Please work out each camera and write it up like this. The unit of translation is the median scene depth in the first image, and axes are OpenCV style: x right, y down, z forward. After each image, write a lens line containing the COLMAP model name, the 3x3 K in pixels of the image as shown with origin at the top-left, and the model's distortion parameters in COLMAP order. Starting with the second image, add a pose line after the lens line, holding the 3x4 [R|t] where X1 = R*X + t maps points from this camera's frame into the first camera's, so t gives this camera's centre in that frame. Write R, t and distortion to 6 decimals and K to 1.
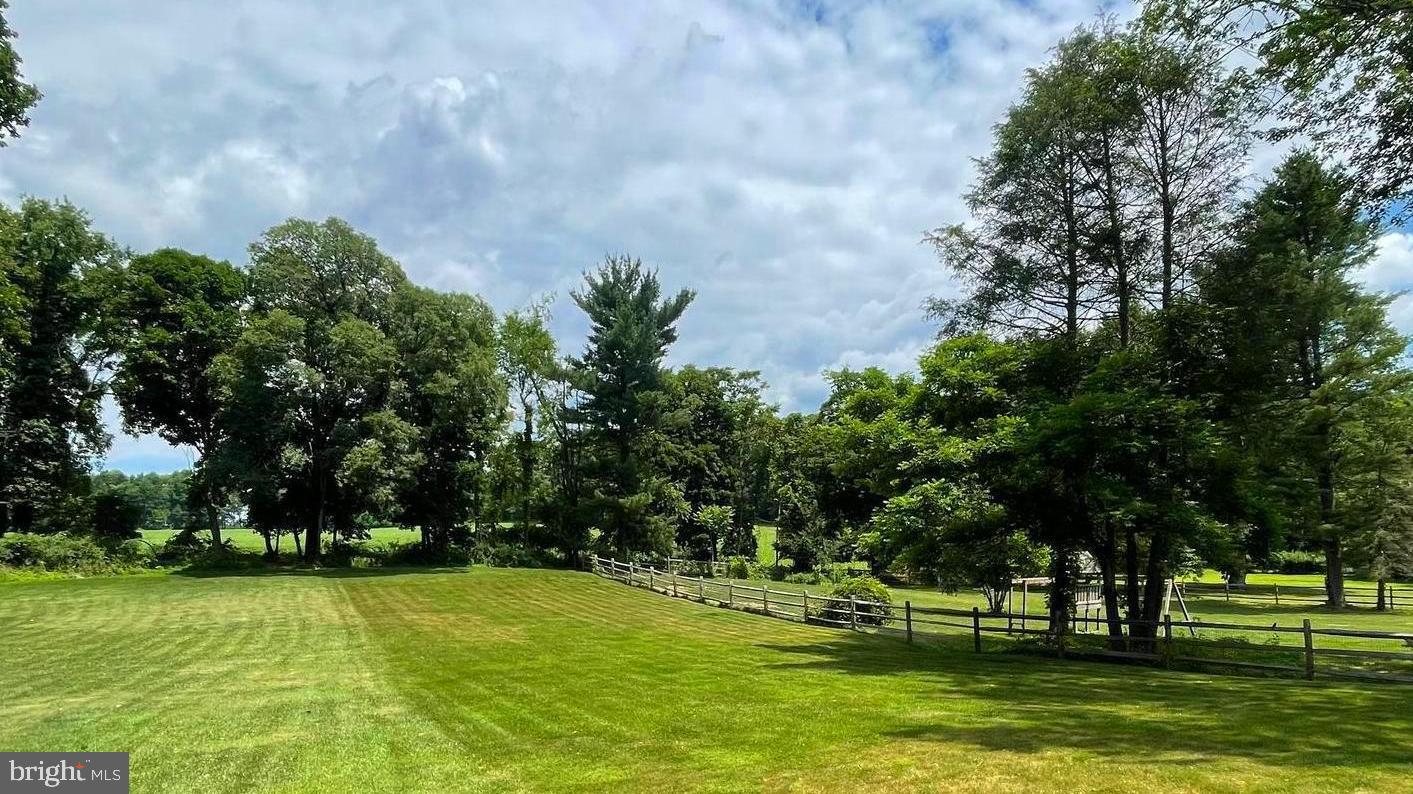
lens RADIAL K [[772.0, 0, 716.2], [0, 772.0, 392.5], [0, 0, 1]] dist [0.002762, -0.003162]
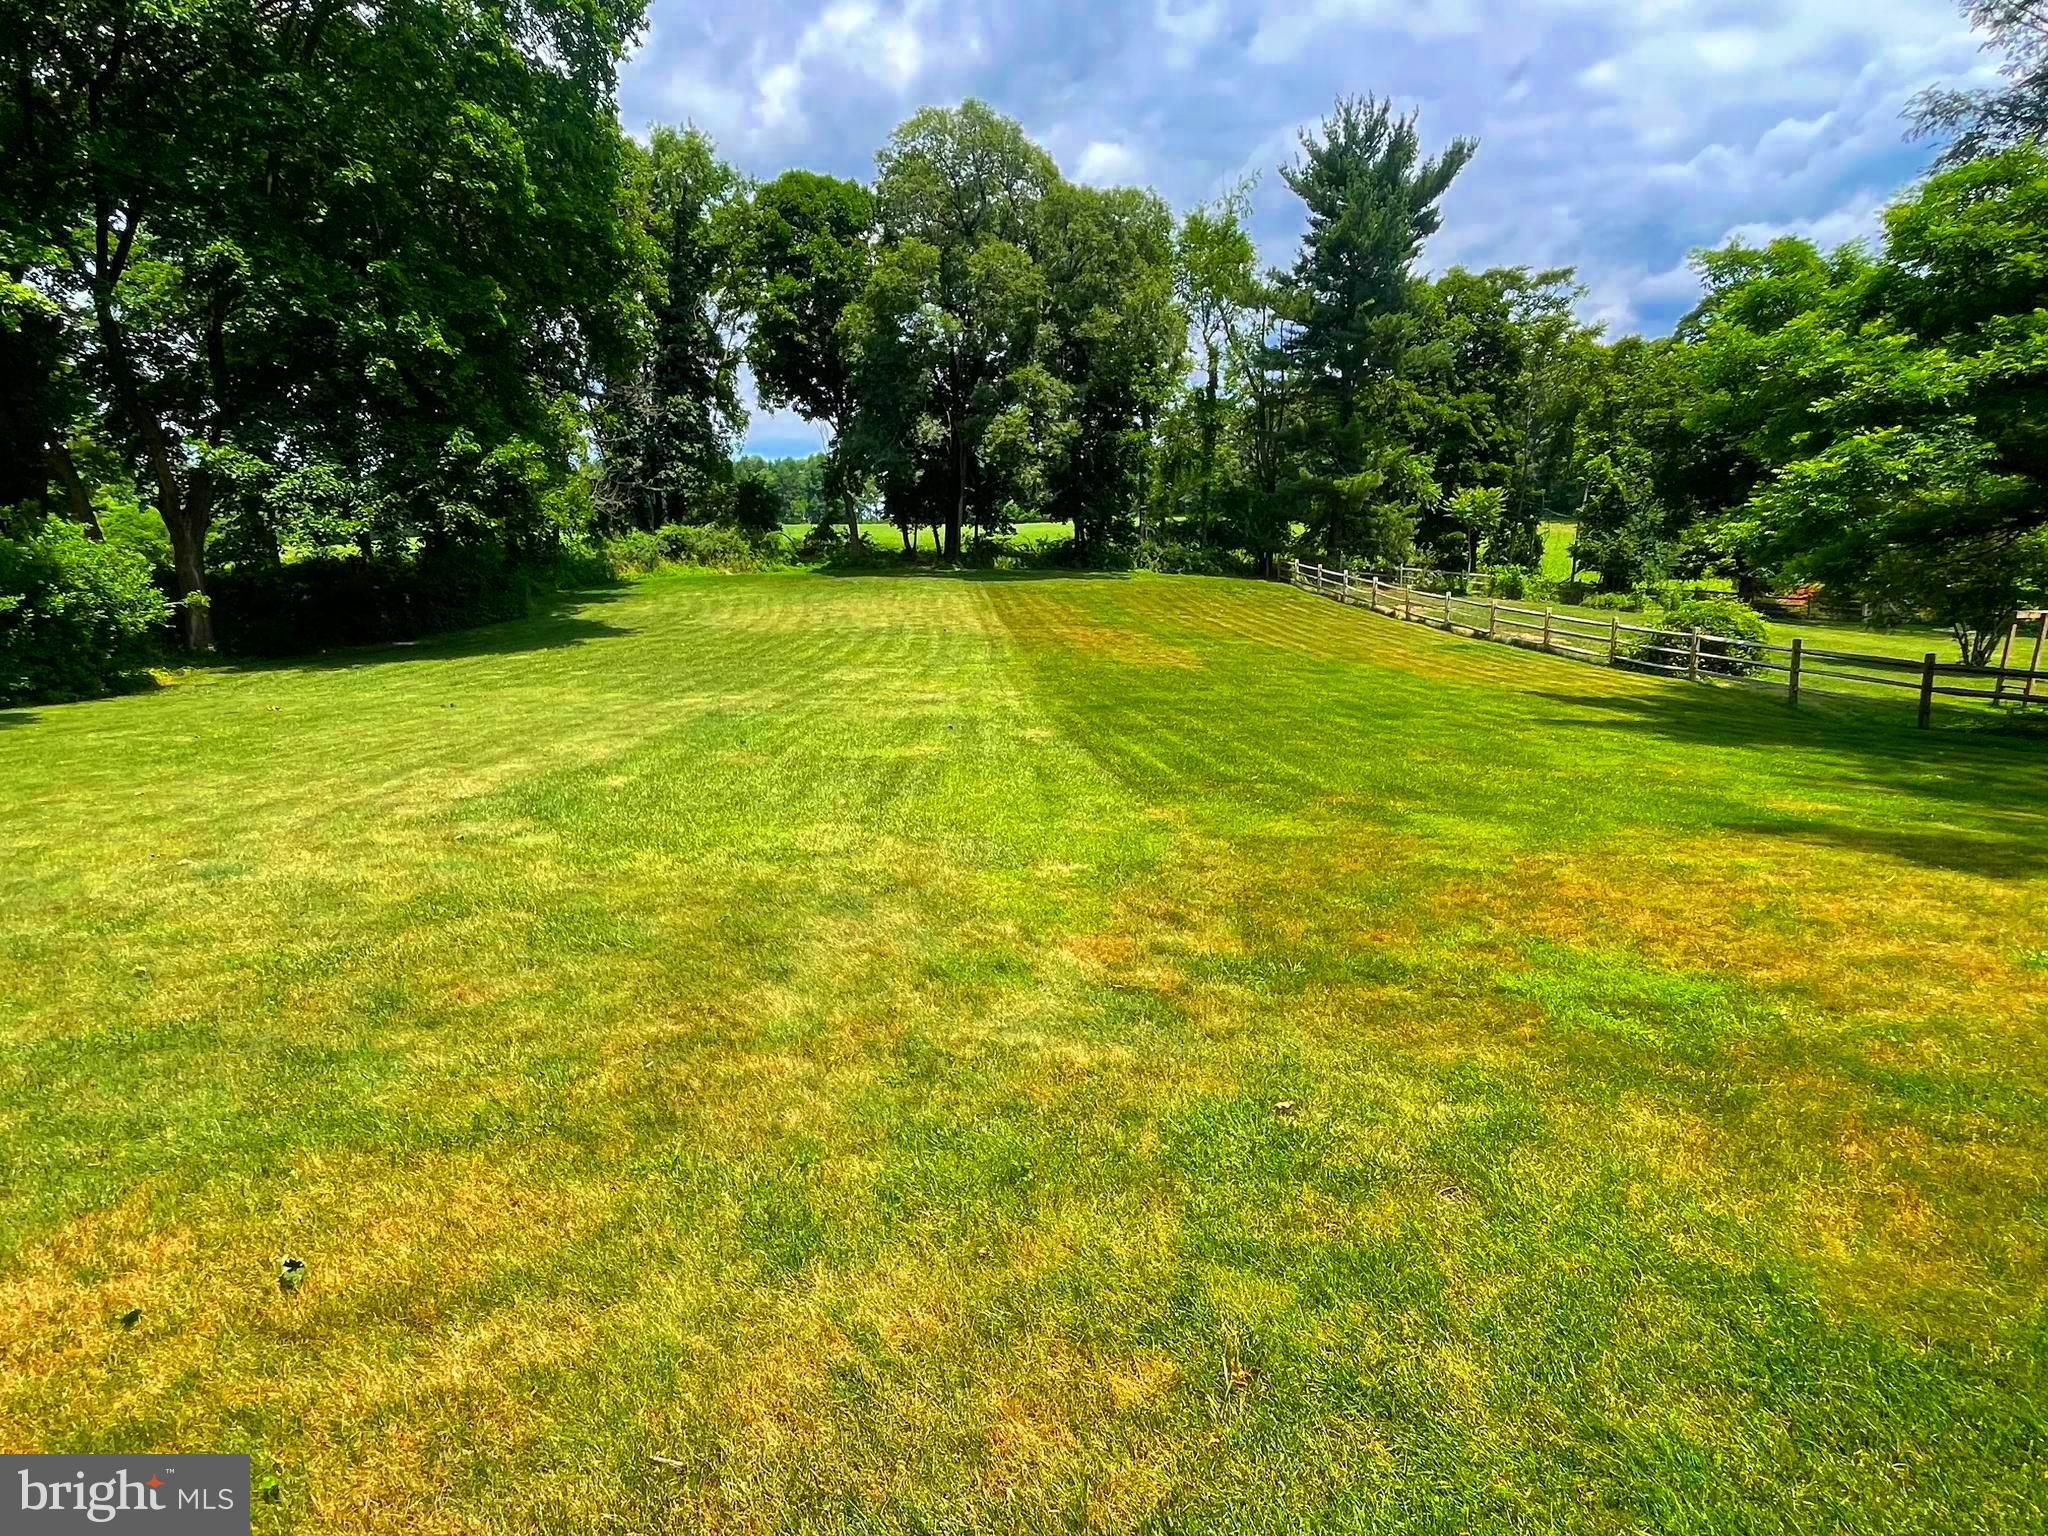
lens RADIAL K [[1115.5, 0, 1016.7], [0, 1115.5, 772.2], [0, 0, 1]] dist [-0.000808, -0.000045]
pose [[0.909369, 0.089858, -0.406170, 0.050165], [0.001525, 0.975665, 0.219262, 0.178574], [0.415988, -0.200010, 0.887102, -0.084728]]
